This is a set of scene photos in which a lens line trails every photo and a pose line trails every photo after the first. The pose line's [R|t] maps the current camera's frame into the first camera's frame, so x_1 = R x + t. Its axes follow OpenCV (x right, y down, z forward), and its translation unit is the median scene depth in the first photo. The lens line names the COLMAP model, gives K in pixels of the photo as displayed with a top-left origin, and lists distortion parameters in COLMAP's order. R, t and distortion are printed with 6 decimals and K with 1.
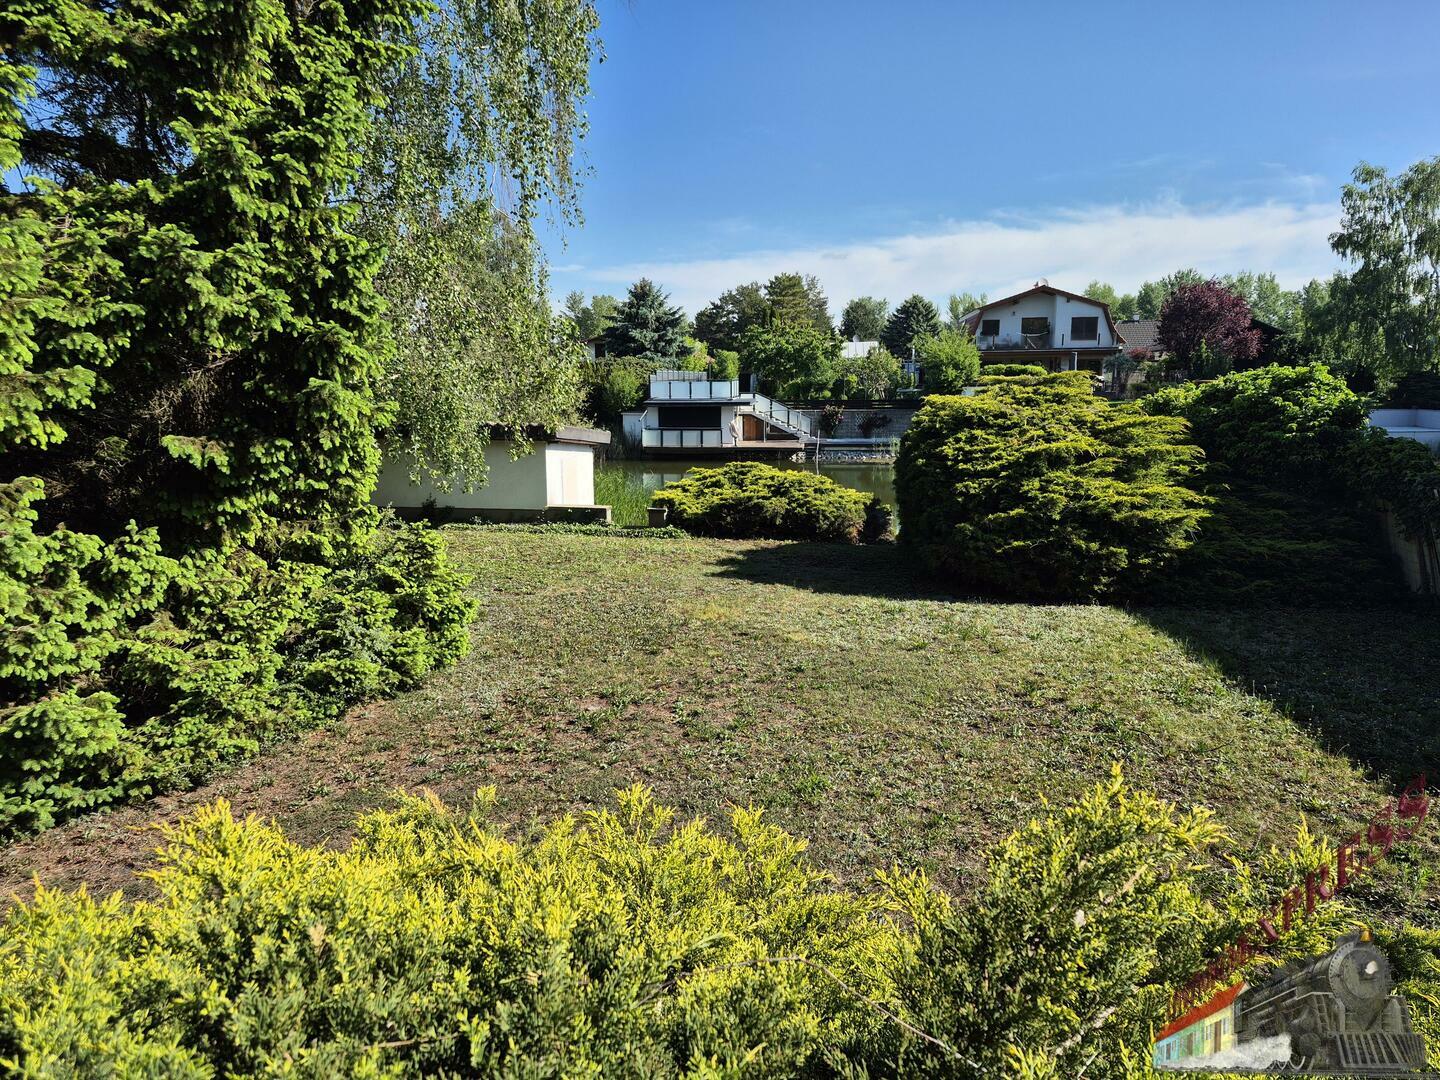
lens RADIAL K [[999.3, 0, 722.1], [0, 999.3, 549.1], [0, 0, 1]] dist [0.076308, -0.079185]
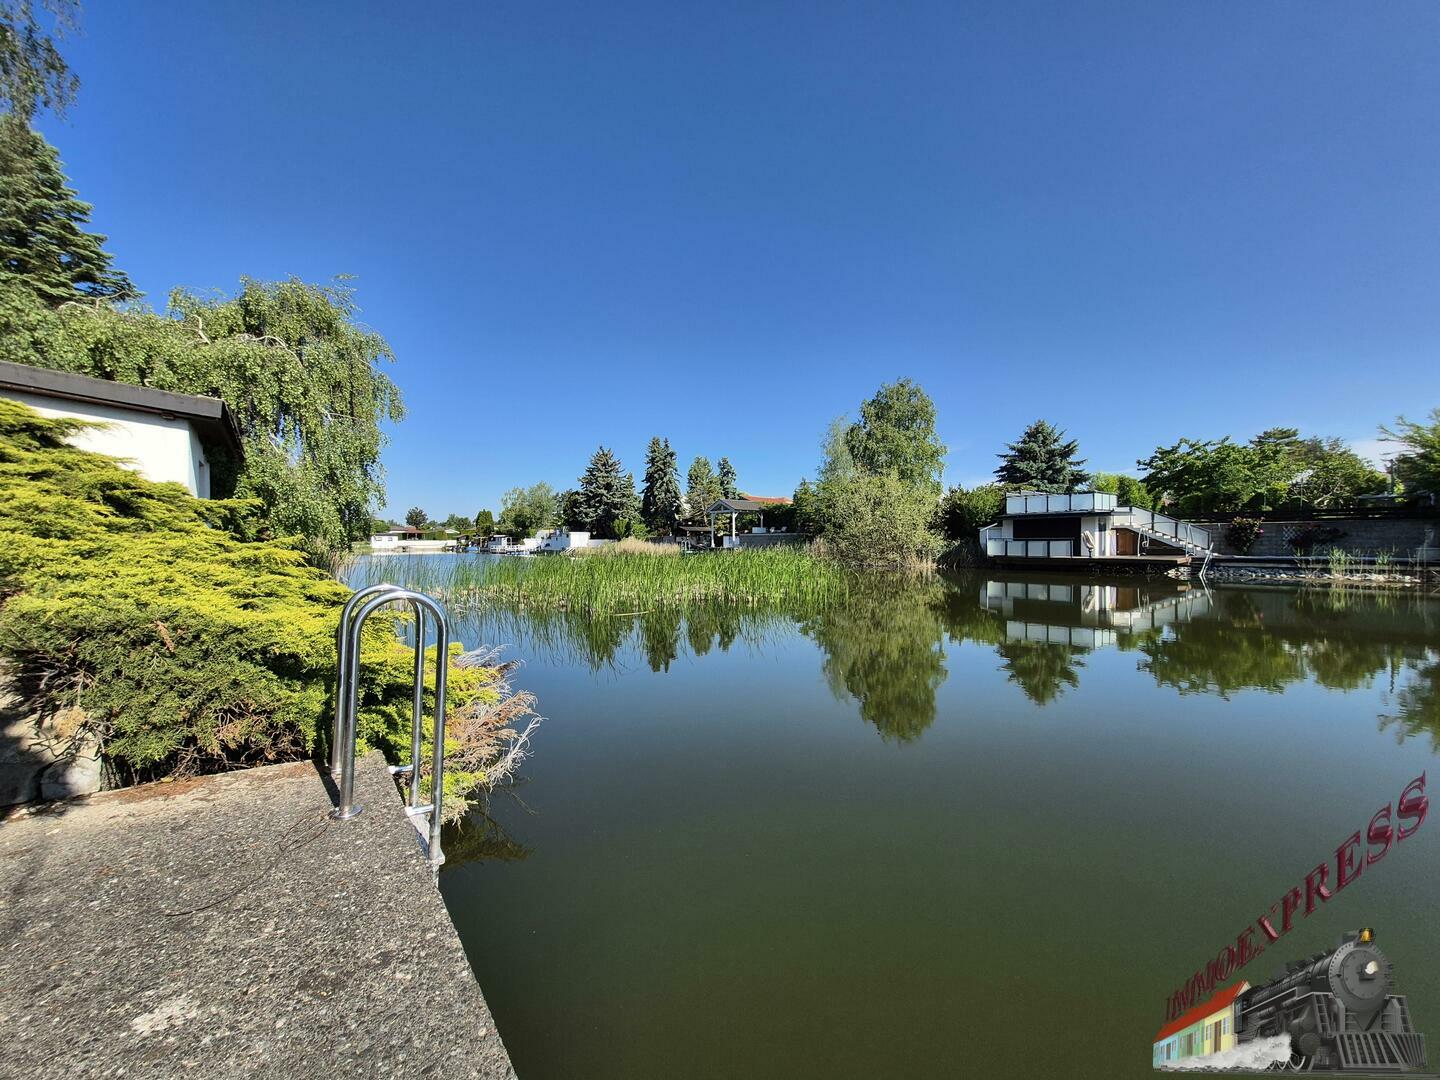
lens RADIAL K [[563.8, 0, 704.8], [0, 563.8, 541.2], [0, 0, 1]] dist [-0.004985, 0.001158]
pose [[0.702624, 0.003736, -0.711552, 0.128945], [-0.124048, 0.985316, -0.117319, -0.008599], [0.700665, 0.170698, 0.692770, 0.344034]]
